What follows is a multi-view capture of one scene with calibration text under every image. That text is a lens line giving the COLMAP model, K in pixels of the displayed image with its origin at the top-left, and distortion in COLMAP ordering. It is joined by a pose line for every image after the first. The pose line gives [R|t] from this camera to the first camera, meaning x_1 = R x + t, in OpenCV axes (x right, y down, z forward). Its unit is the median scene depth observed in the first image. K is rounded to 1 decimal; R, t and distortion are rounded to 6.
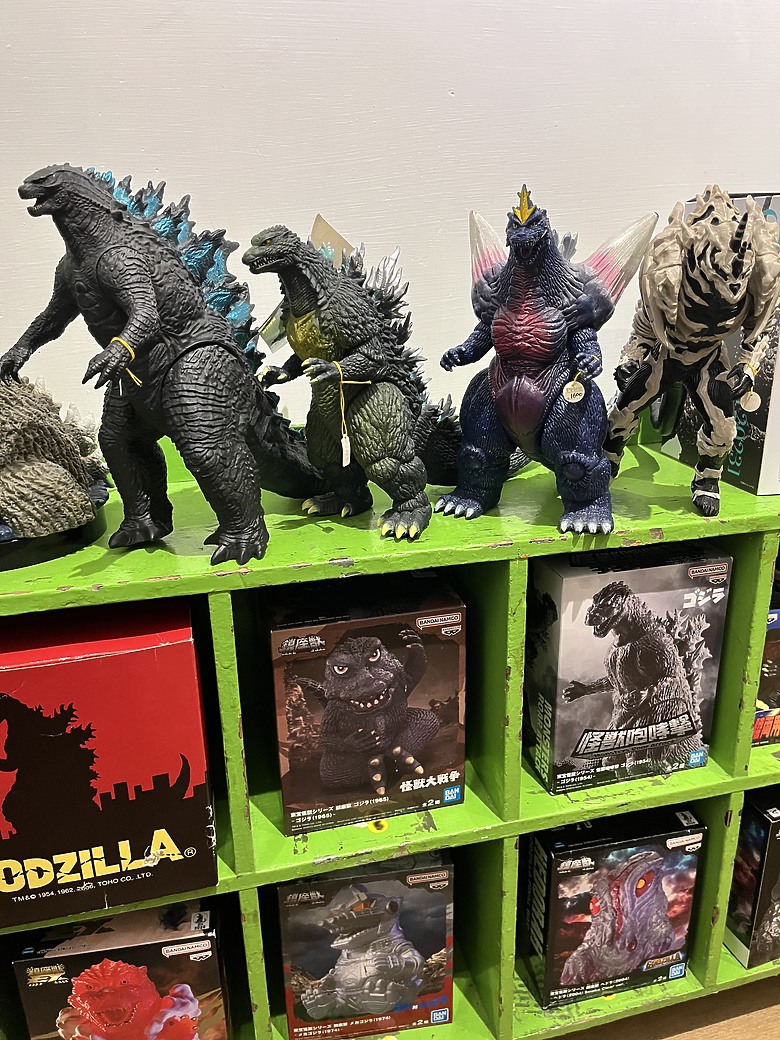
lens RADIAL K [[795.2, 0, 393.4], [0, 795.2, 517.9], [0, 0, 1]] dist [0.070207, -0.108947]
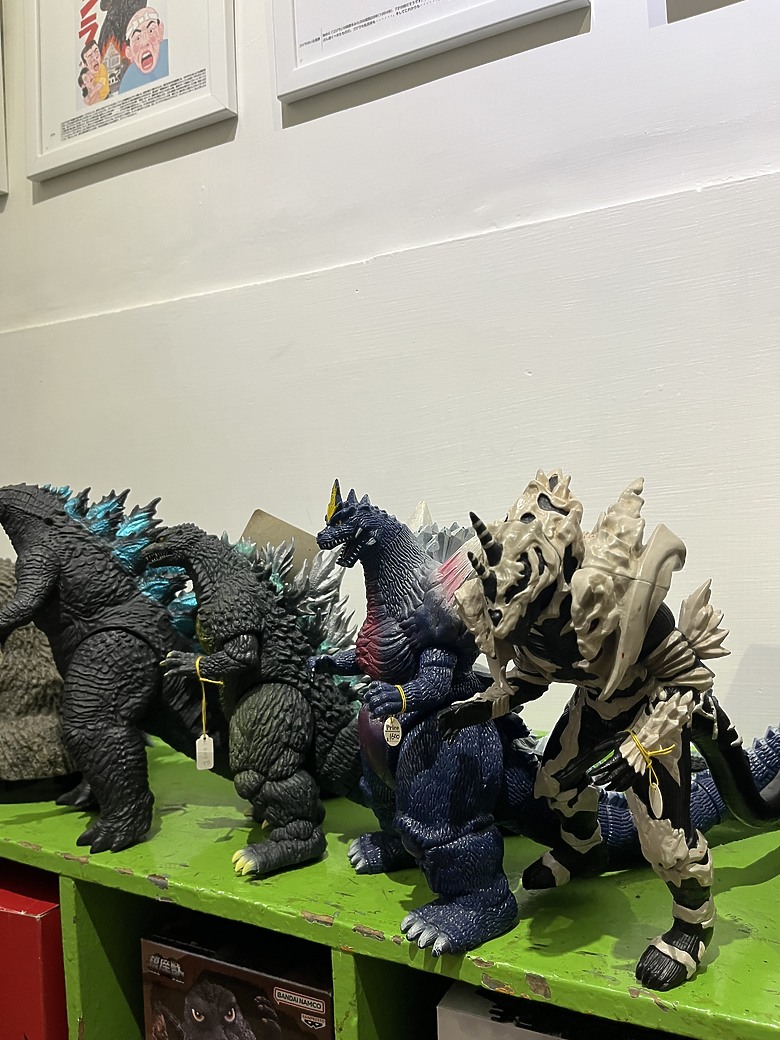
lens RADIAL K [[795.2, 0, 393.4], [0, 795.2, 517.9], [0, 0, 1]] dist [0.070207, -0.108947]
pose [[0.739967, -0.007102, -0.672605, 0.734497], [-0.197629, 0.953515, -0.227489, -0.178409], [0.642955, 0.301260, 0.704167, 0.412575]]
